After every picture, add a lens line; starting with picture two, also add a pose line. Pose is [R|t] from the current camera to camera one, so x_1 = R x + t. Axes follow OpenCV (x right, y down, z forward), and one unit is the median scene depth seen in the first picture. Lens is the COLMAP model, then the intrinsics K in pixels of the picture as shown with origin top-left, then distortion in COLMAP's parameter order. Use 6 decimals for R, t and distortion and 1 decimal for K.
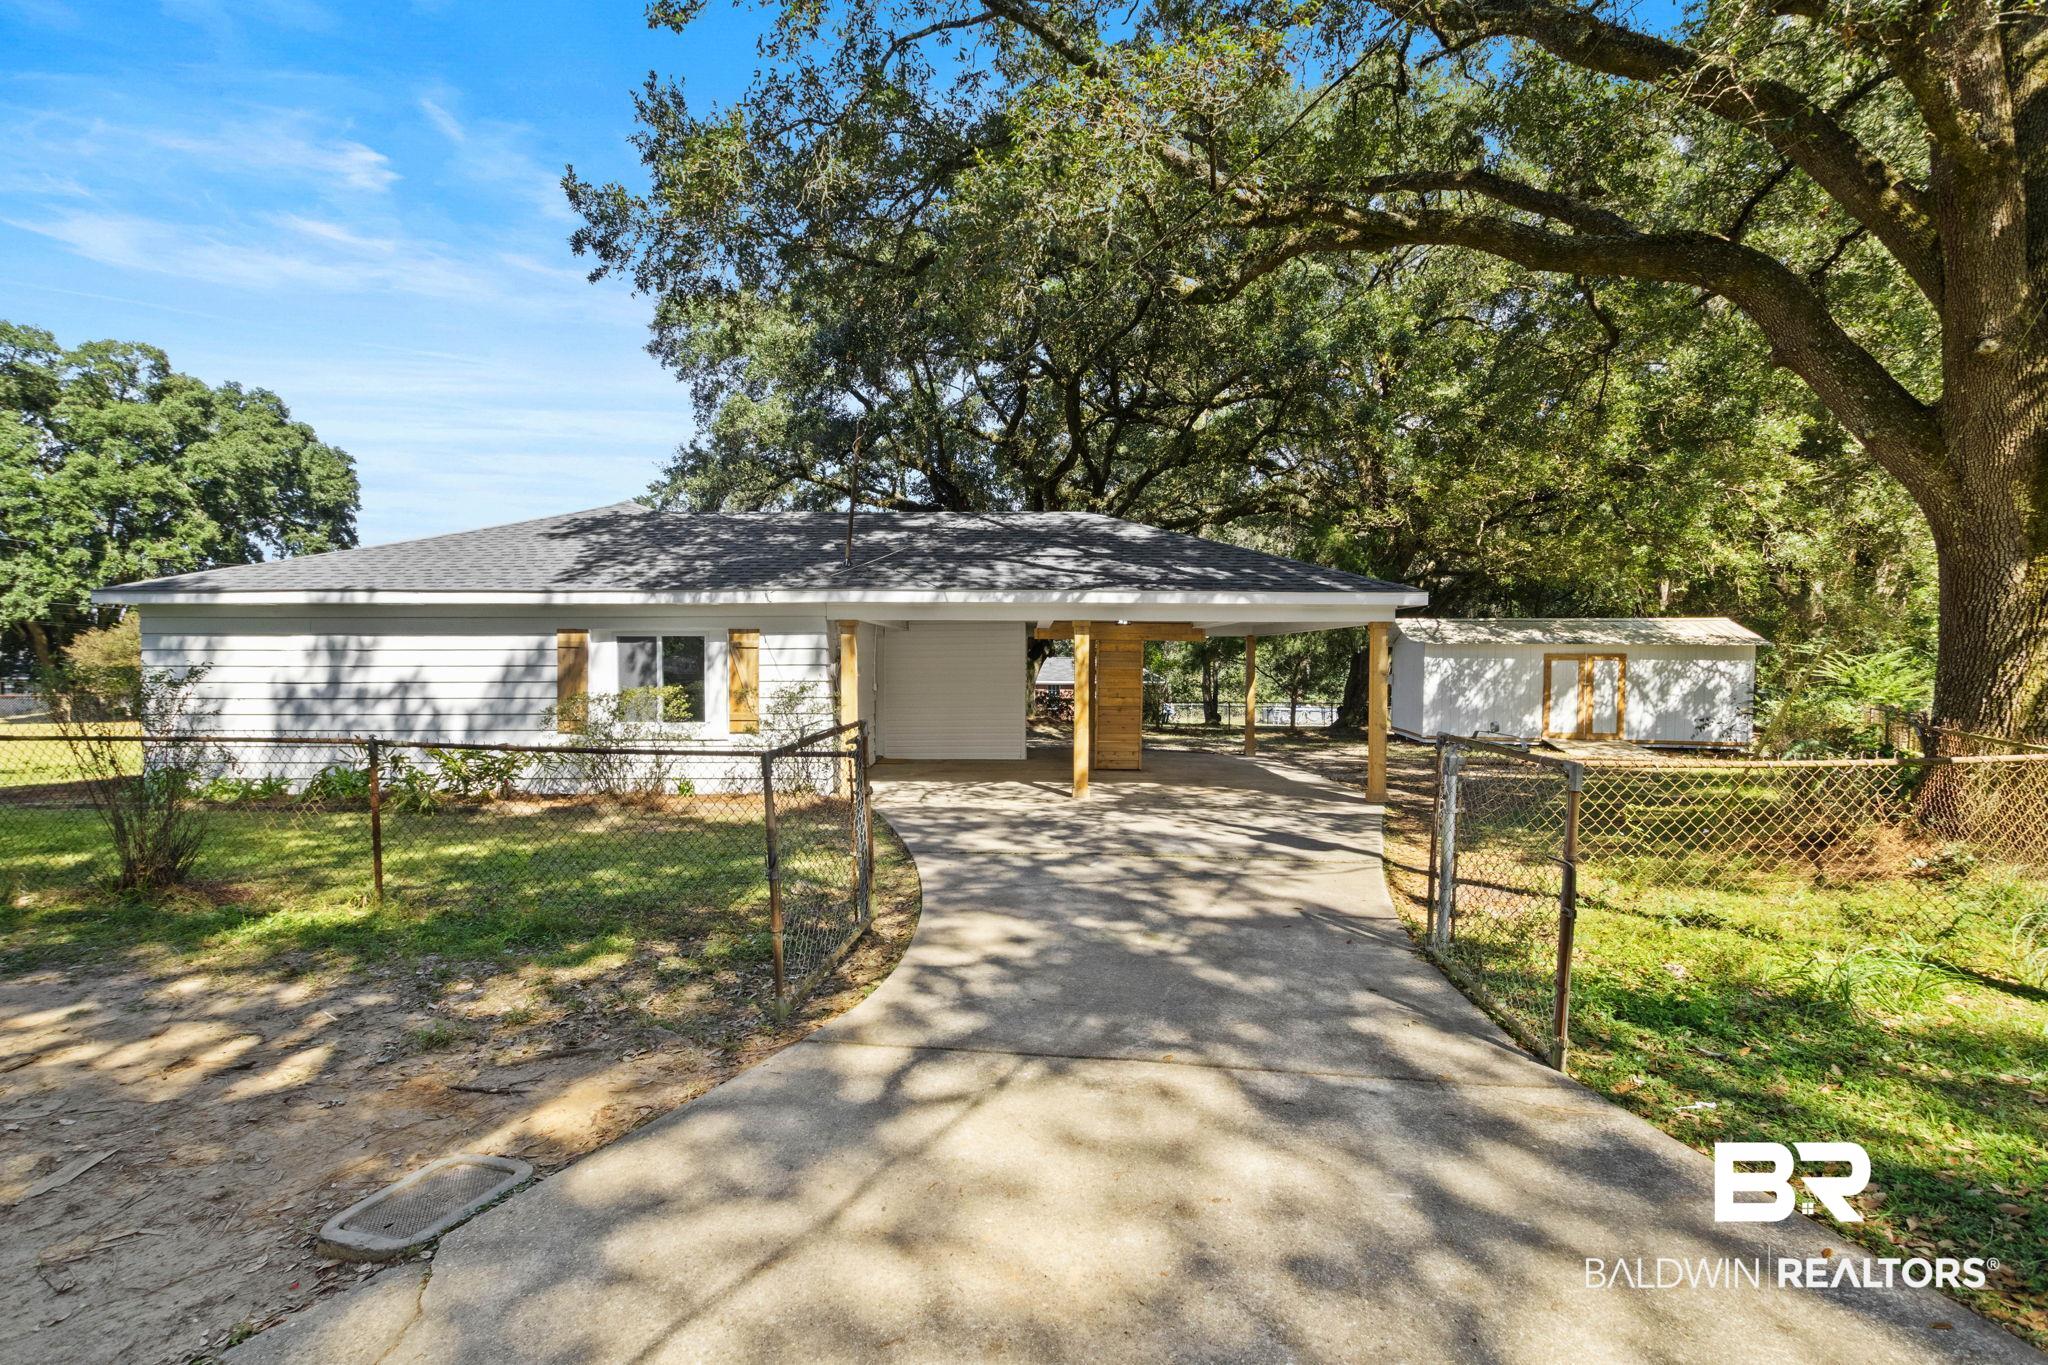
lens RADIAL K [[948.1, 0, 1029.2], [0, 948.1, 678.7], [0, 0, 1]] dist [0.000654, -0.000713]
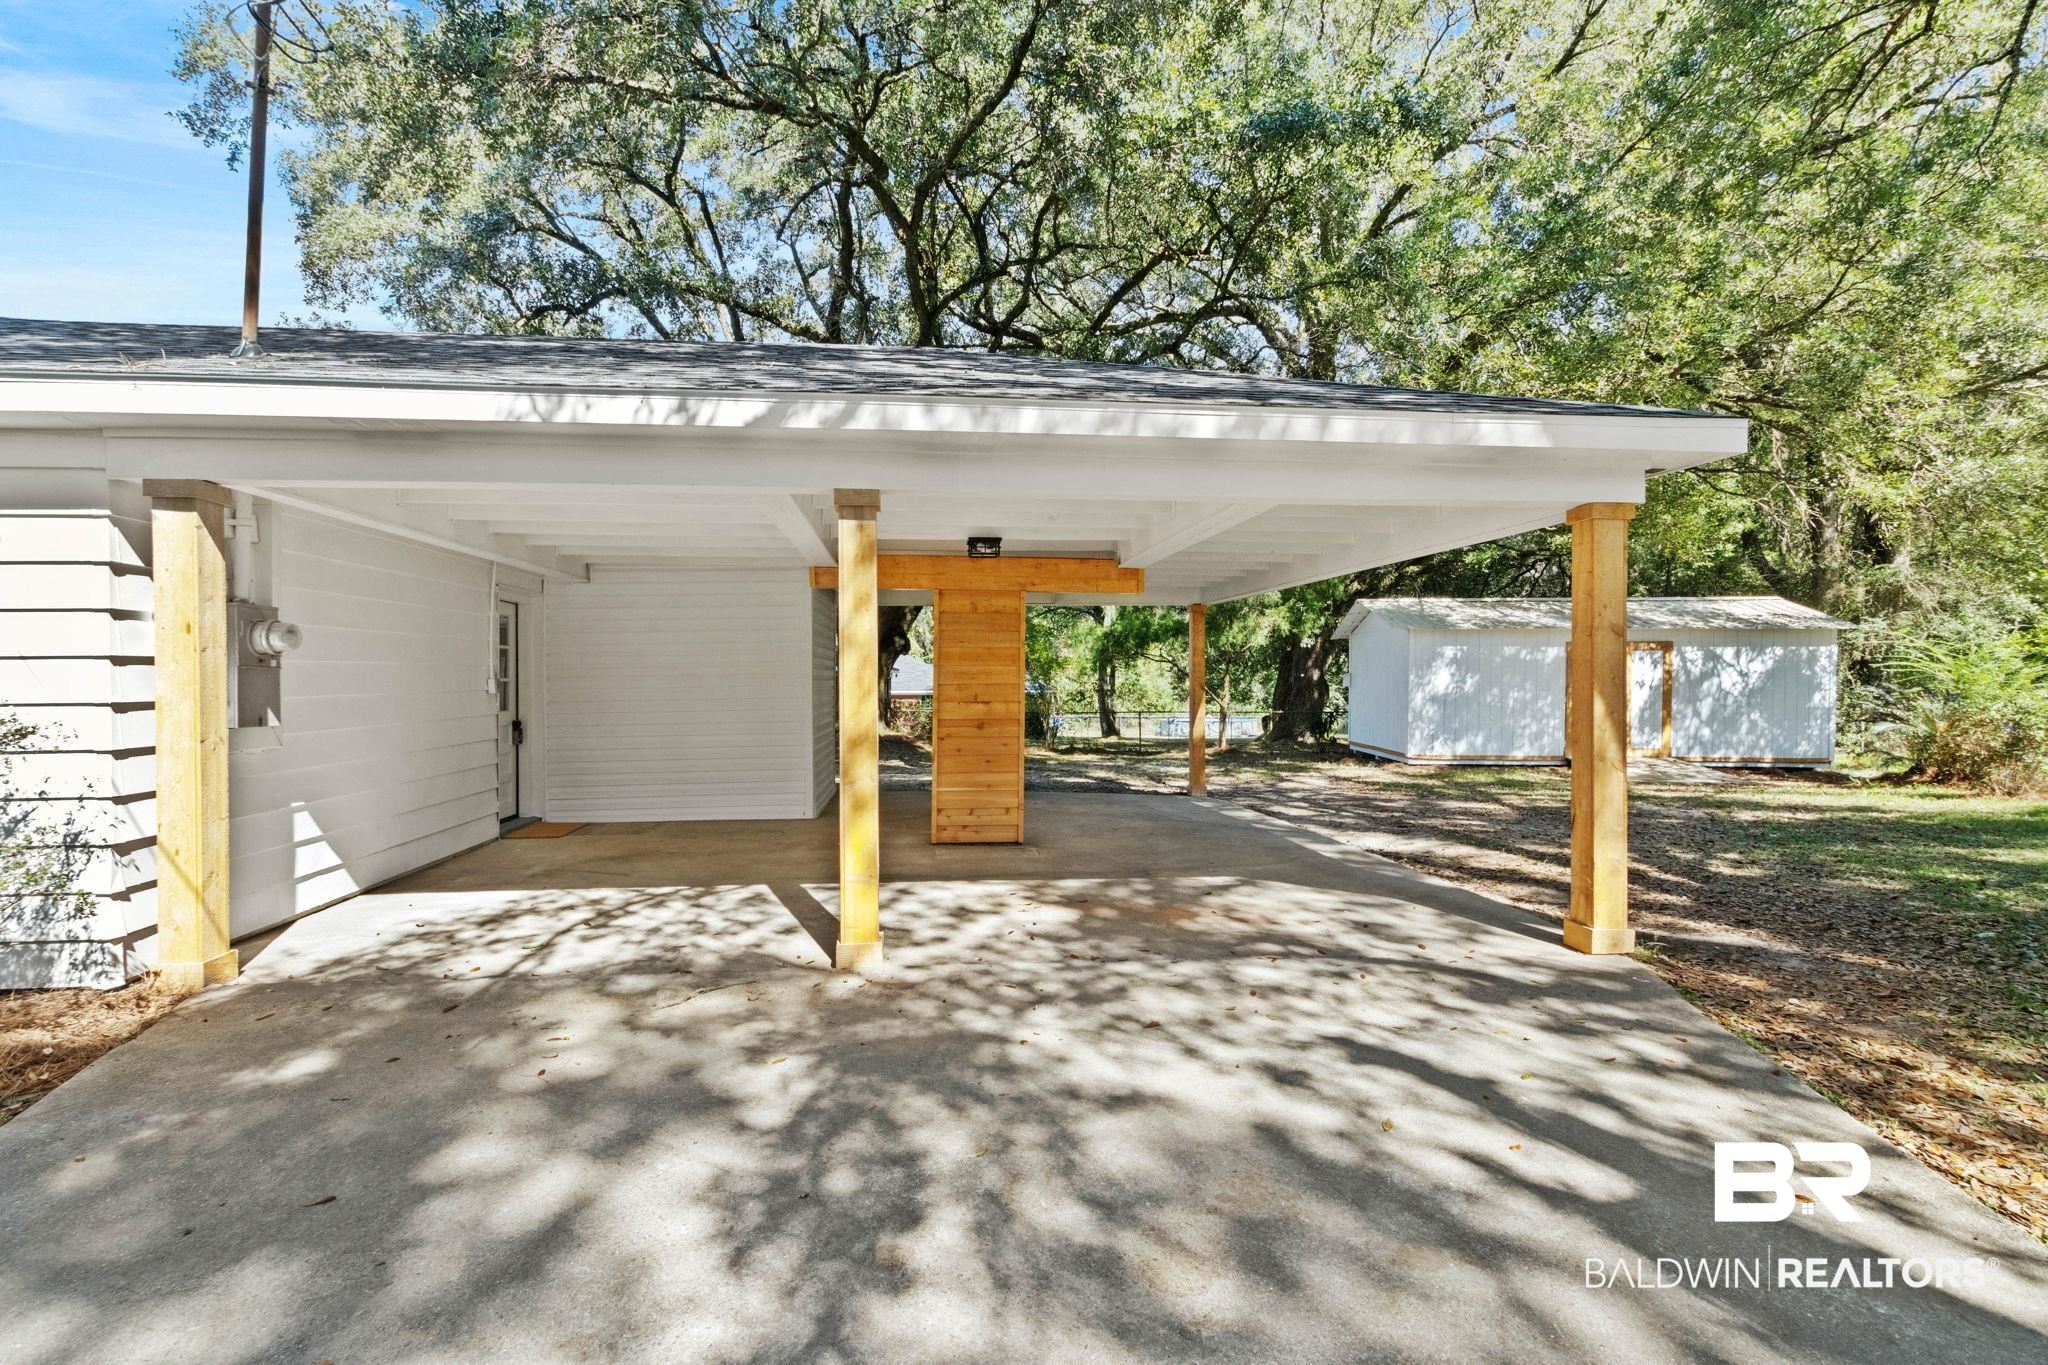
lens RADIAL K [[948.1, 0, 1018.9], [0, 948.1, 688.2], [0, 0, 1]] dist [0.000654, -0.000713]
pose [[0.994645, -0.006355, 0.103151, 0.036853], [0.006282, 0.999980, 0.001031, 0.005271], [-0.103155, -0.000378, 0.994665, 0.253411]]
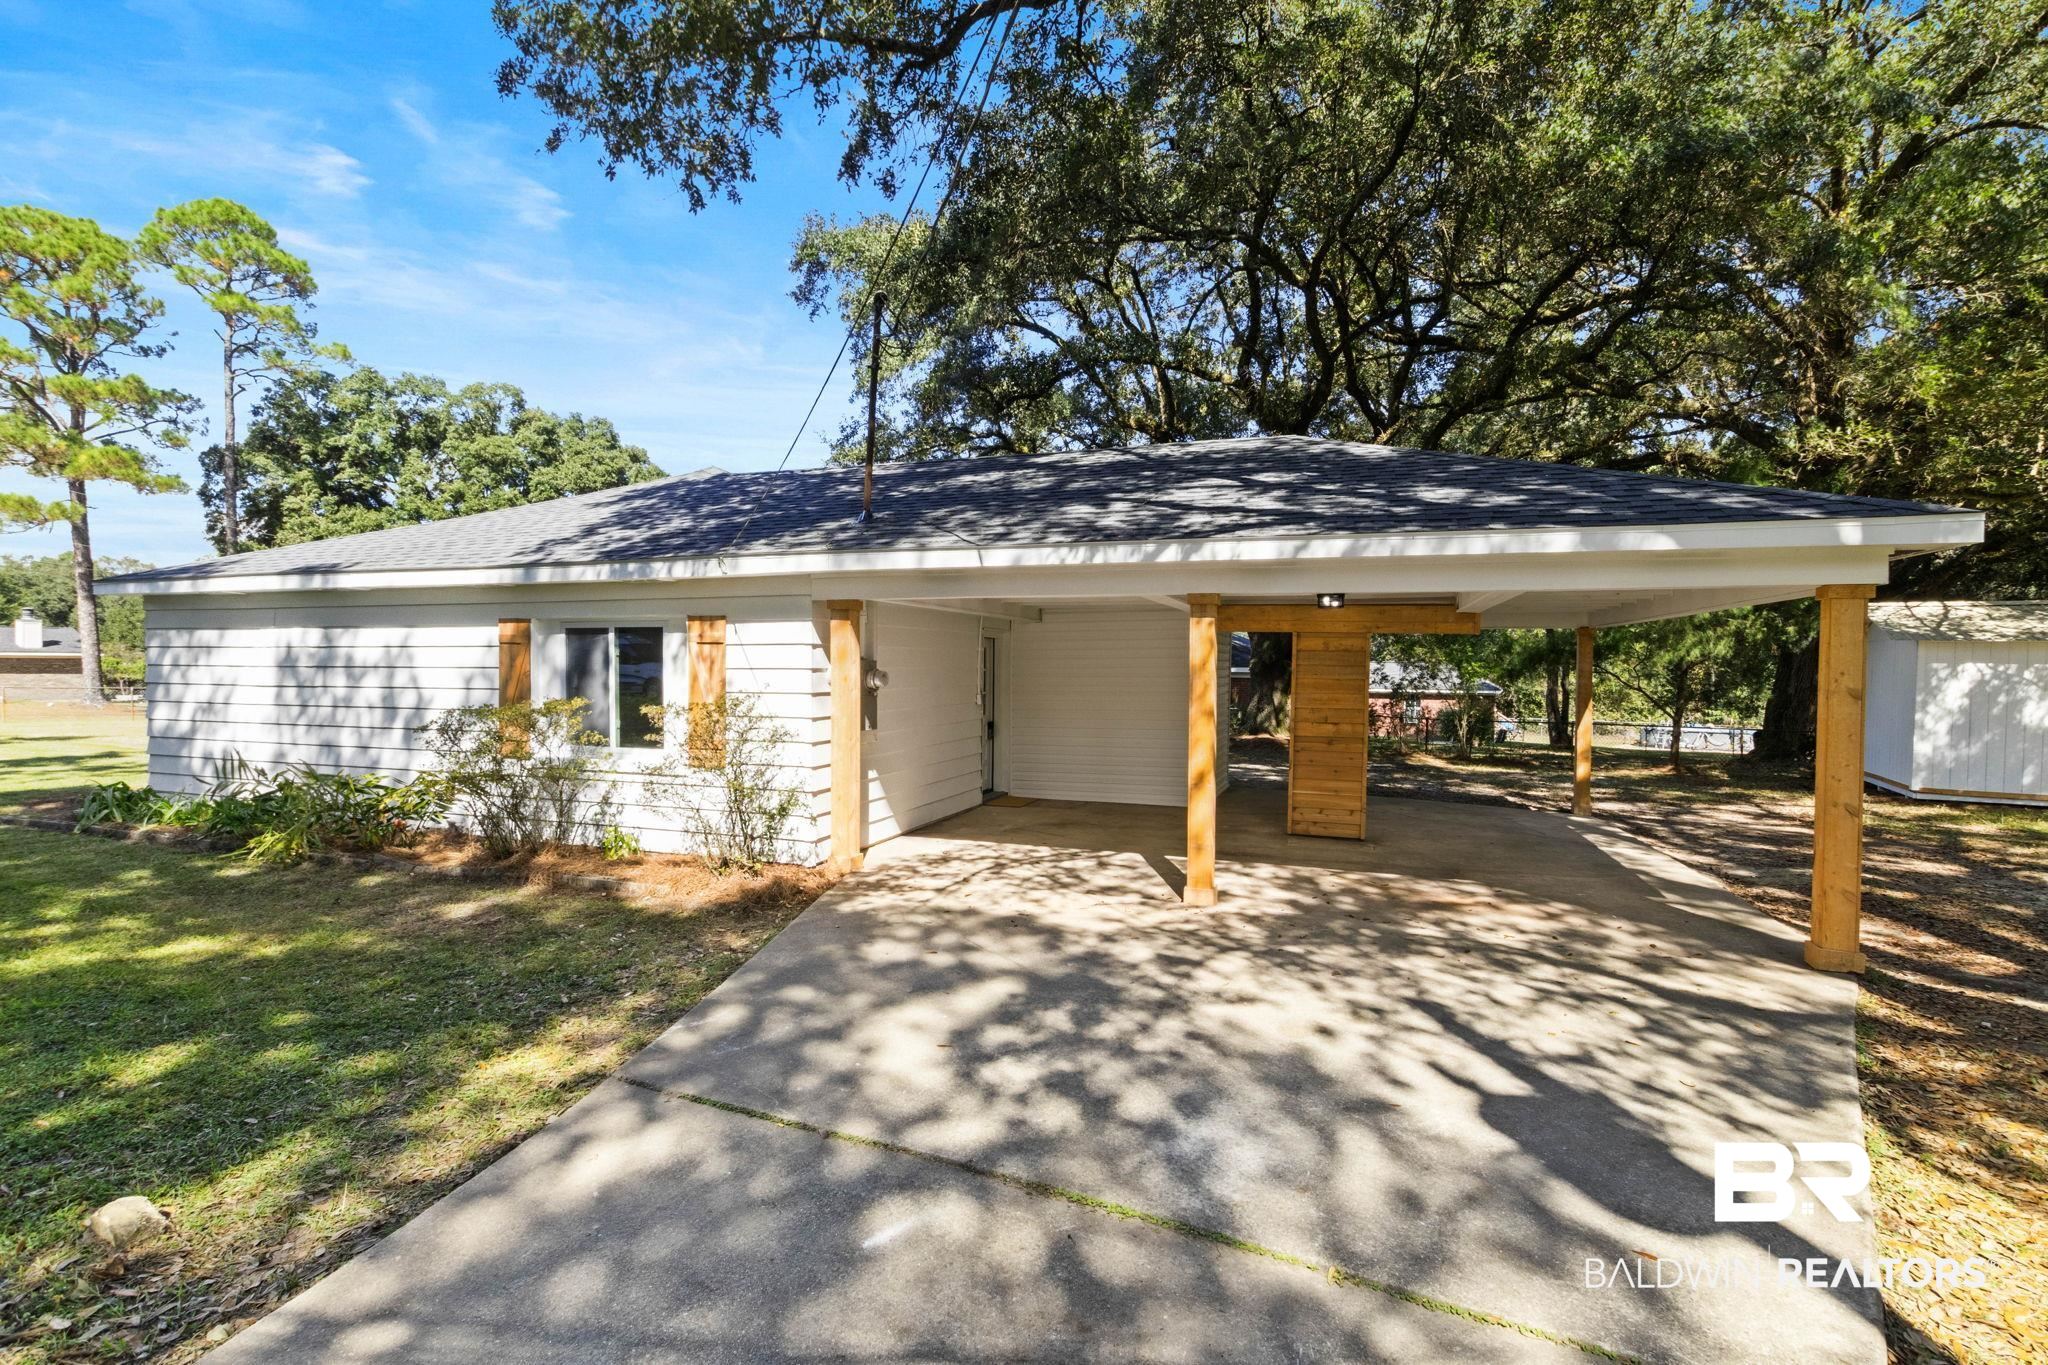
lens RADIAL K [[948.1, 0, 1016.5], [0, 948.1, 683.3], [0, 0, 1]] dist [0.000654, -0.000713]
pose [[0.940467, 0.011168, -0.339702, 0.058859], [-0.010224, 0.999937, 0.004566, -0.003214], [0.339732, -0.000821, 0.940522, 0.186781]]
